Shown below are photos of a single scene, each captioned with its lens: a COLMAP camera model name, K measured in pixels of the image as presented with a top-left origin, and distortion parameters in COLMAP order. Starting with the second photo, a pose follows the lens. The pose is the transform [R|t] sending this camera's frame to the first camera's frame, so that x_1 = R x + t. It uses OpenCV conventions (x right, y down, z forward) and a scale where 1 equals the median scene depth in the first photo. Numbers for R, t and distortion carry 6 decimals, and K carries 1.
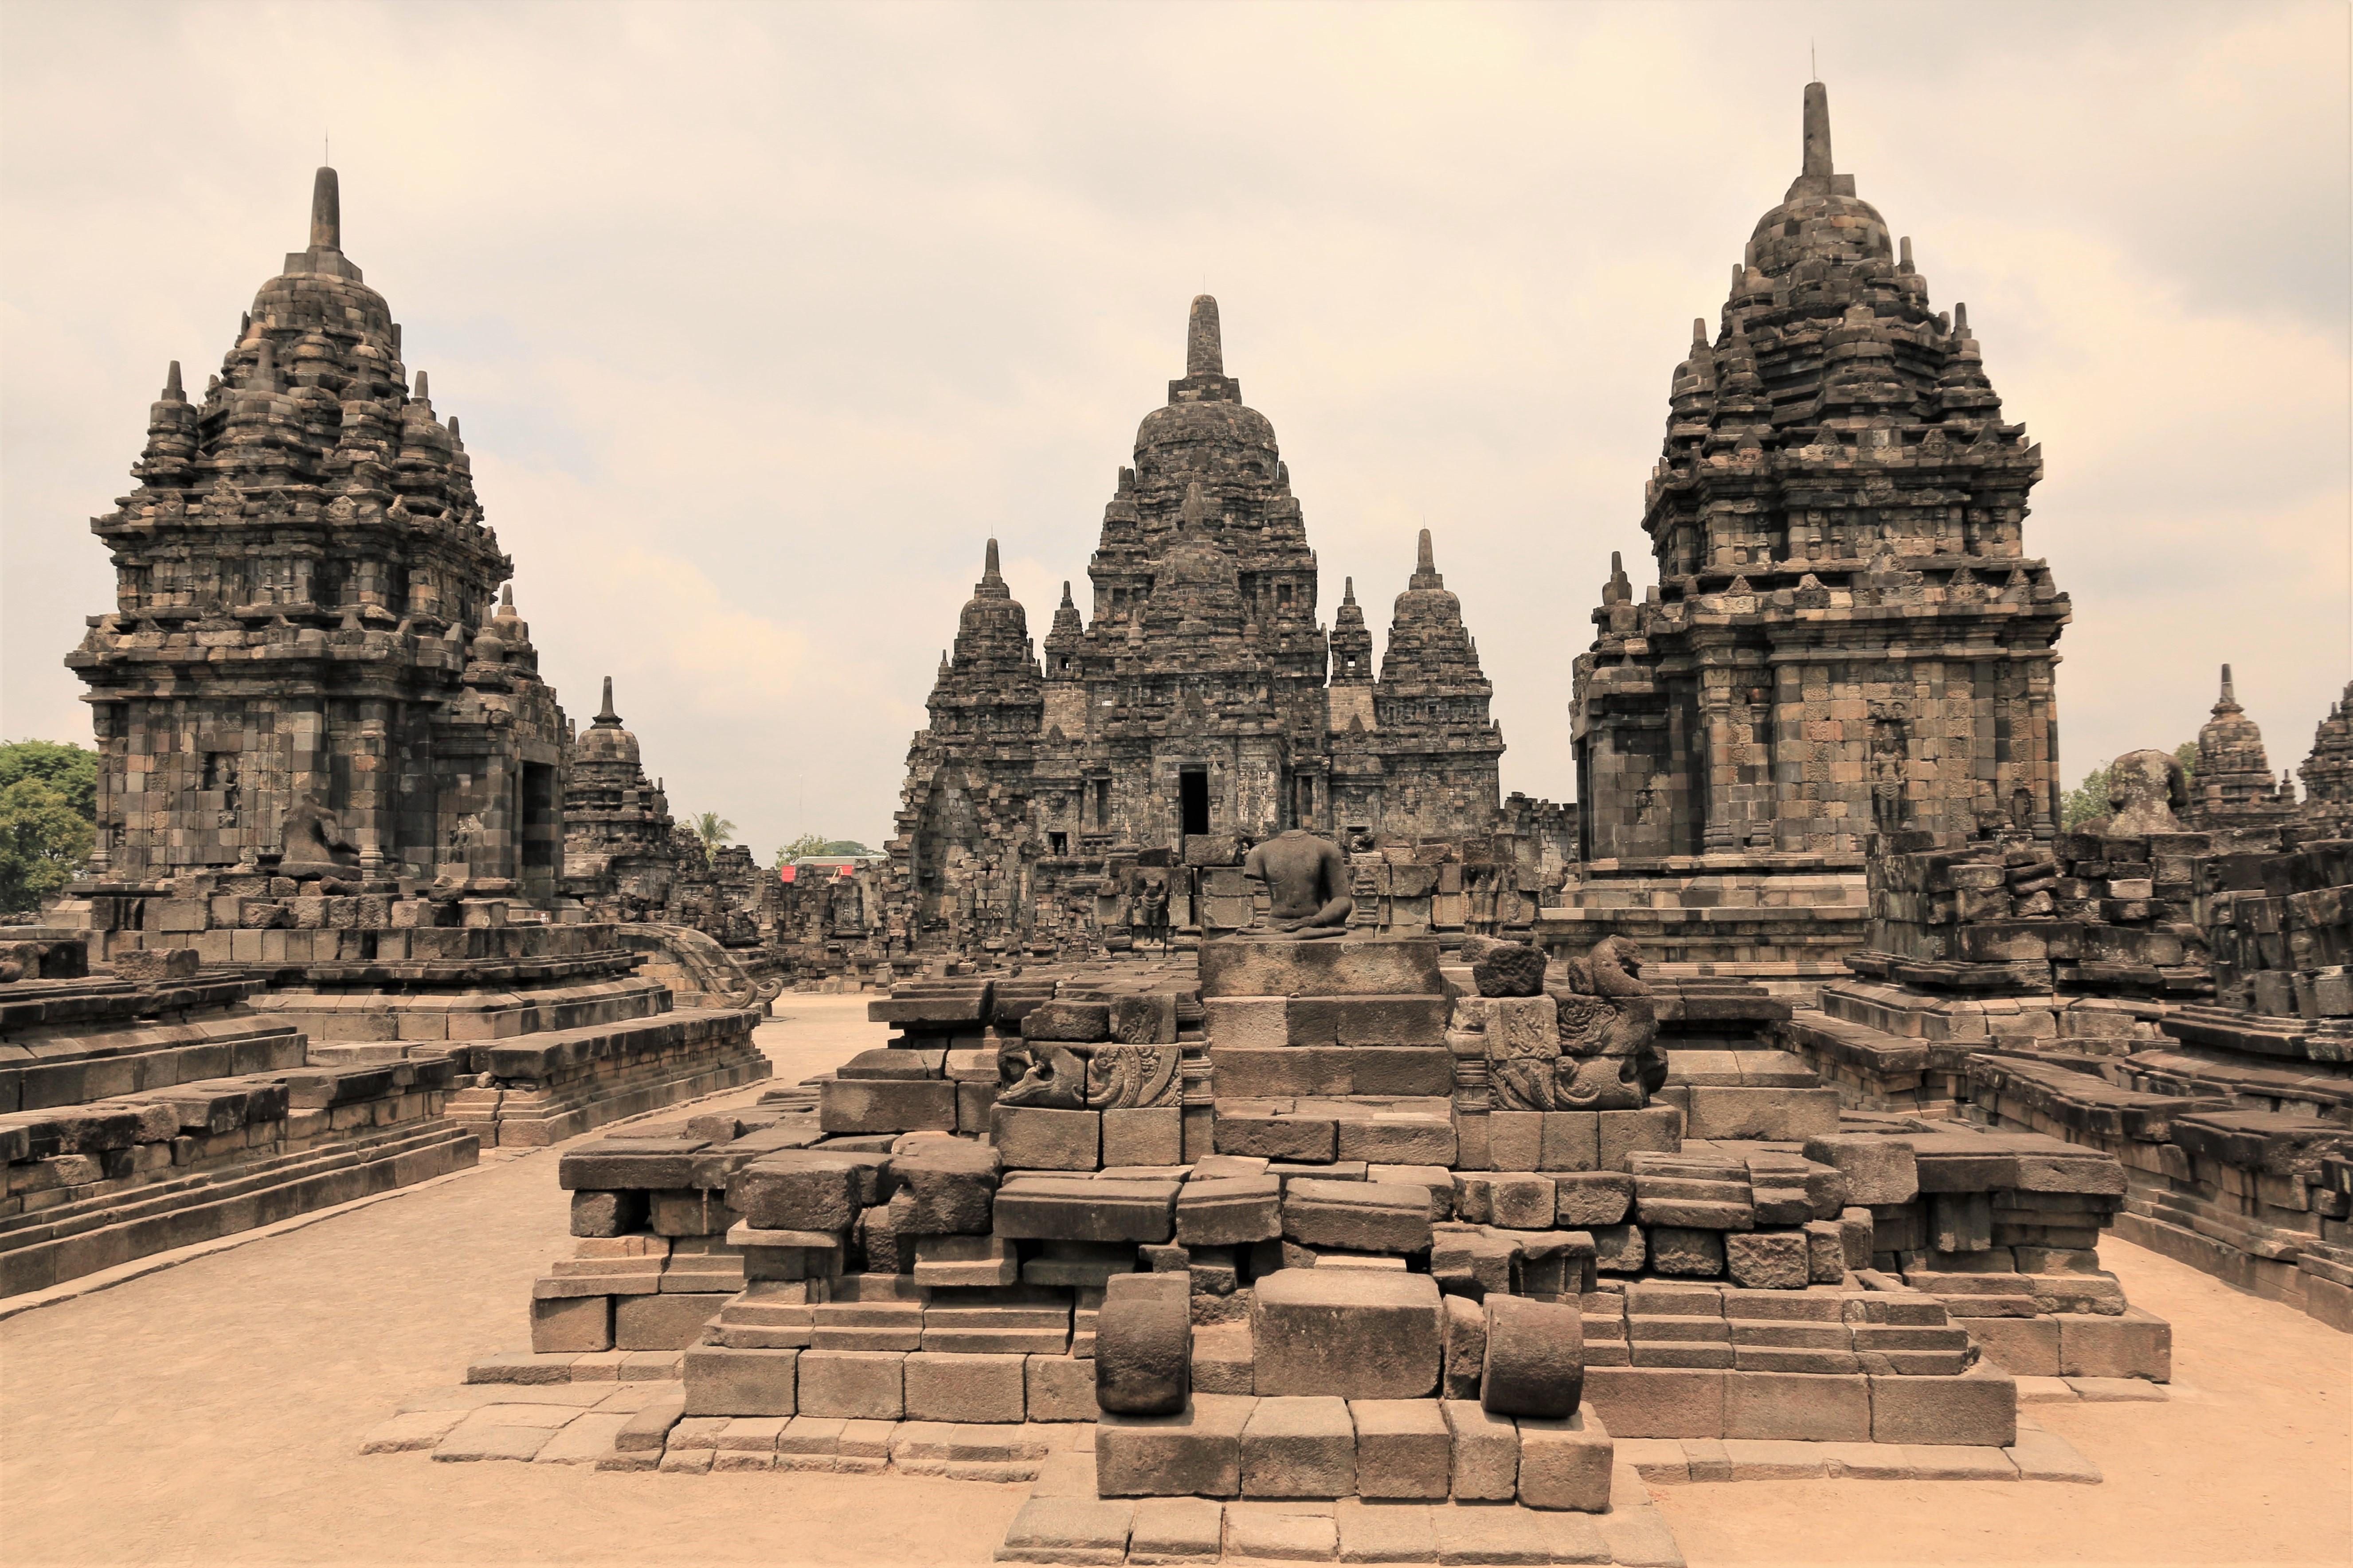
lens RADIAL K [[1875.7, 0, 1168.7], [0, 1875.7, 800.0], [0, 0, 1]] dist [-0.089834, 0.127488]
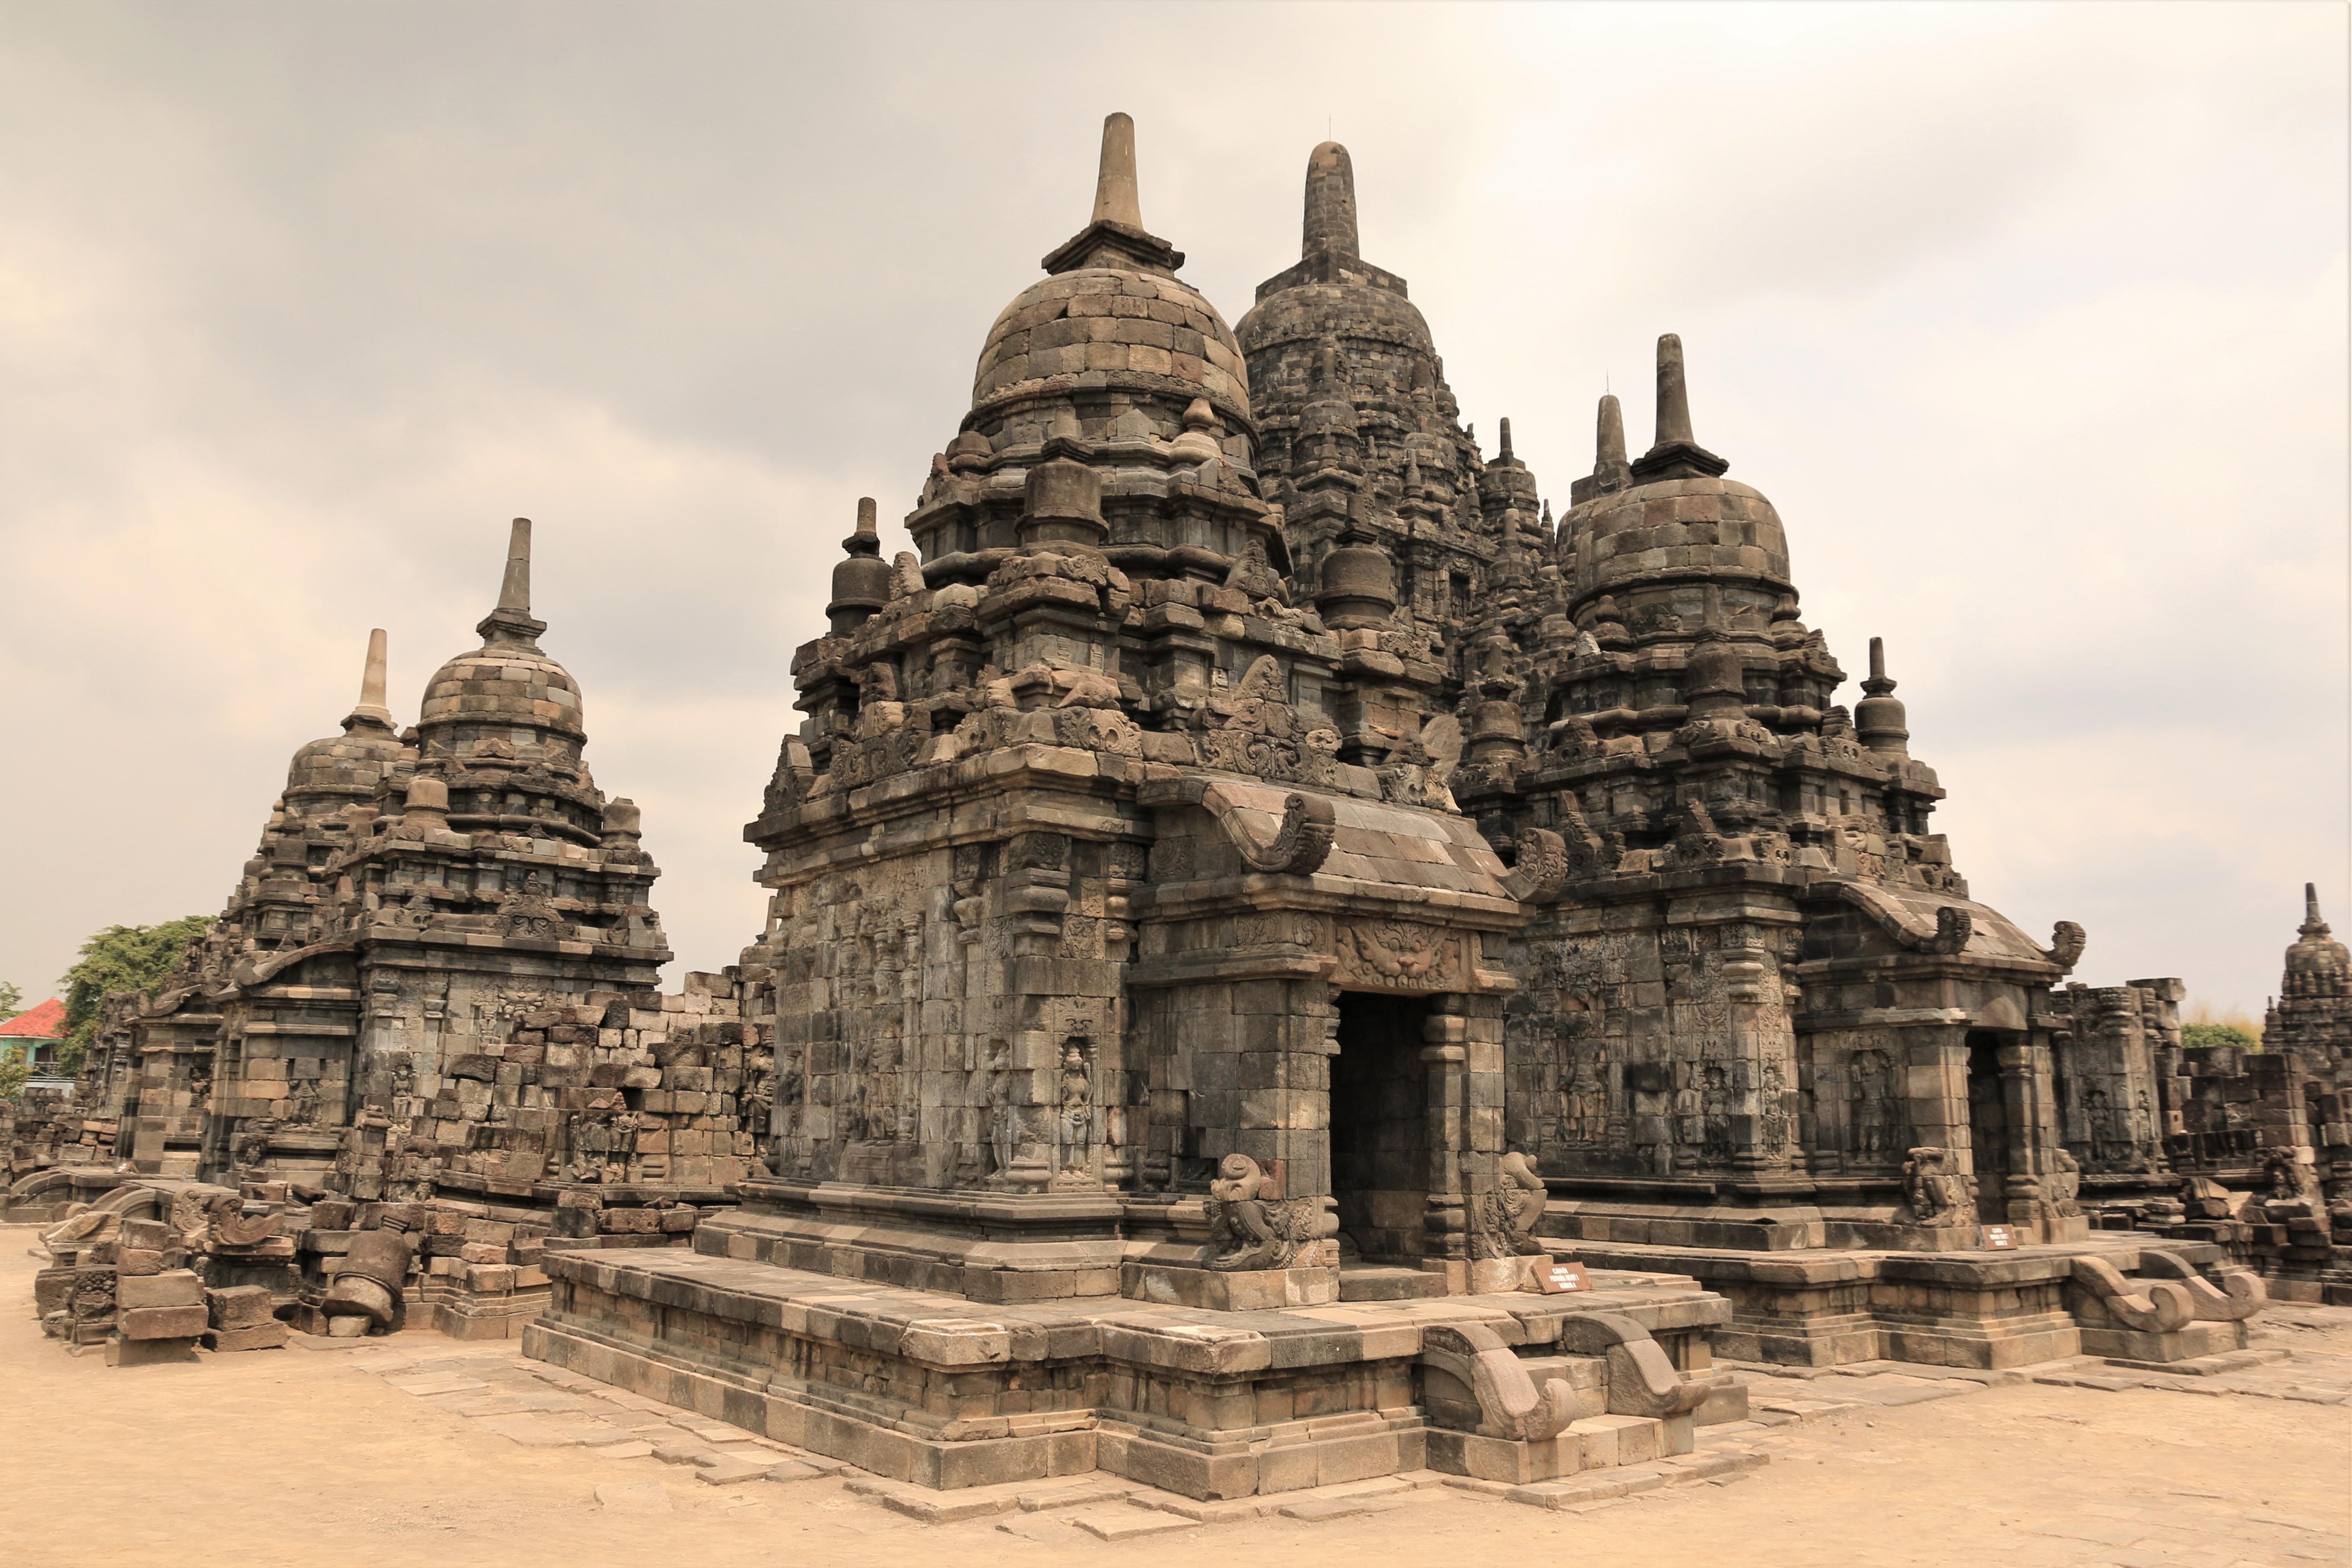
lens RADIAL K [[1873.8, 0, 1140.6], [0, 1873.8, 781.3], [0, 0, 1]] dist [-0.055329, 0.006032]
pose [[0.751188, 0.151433, 0.642484, -1.134062], [-0.065782, 0.985658, -0.155407, 0.132071], [-0.656803, 0.074476, 0.750376, 1.624789]]
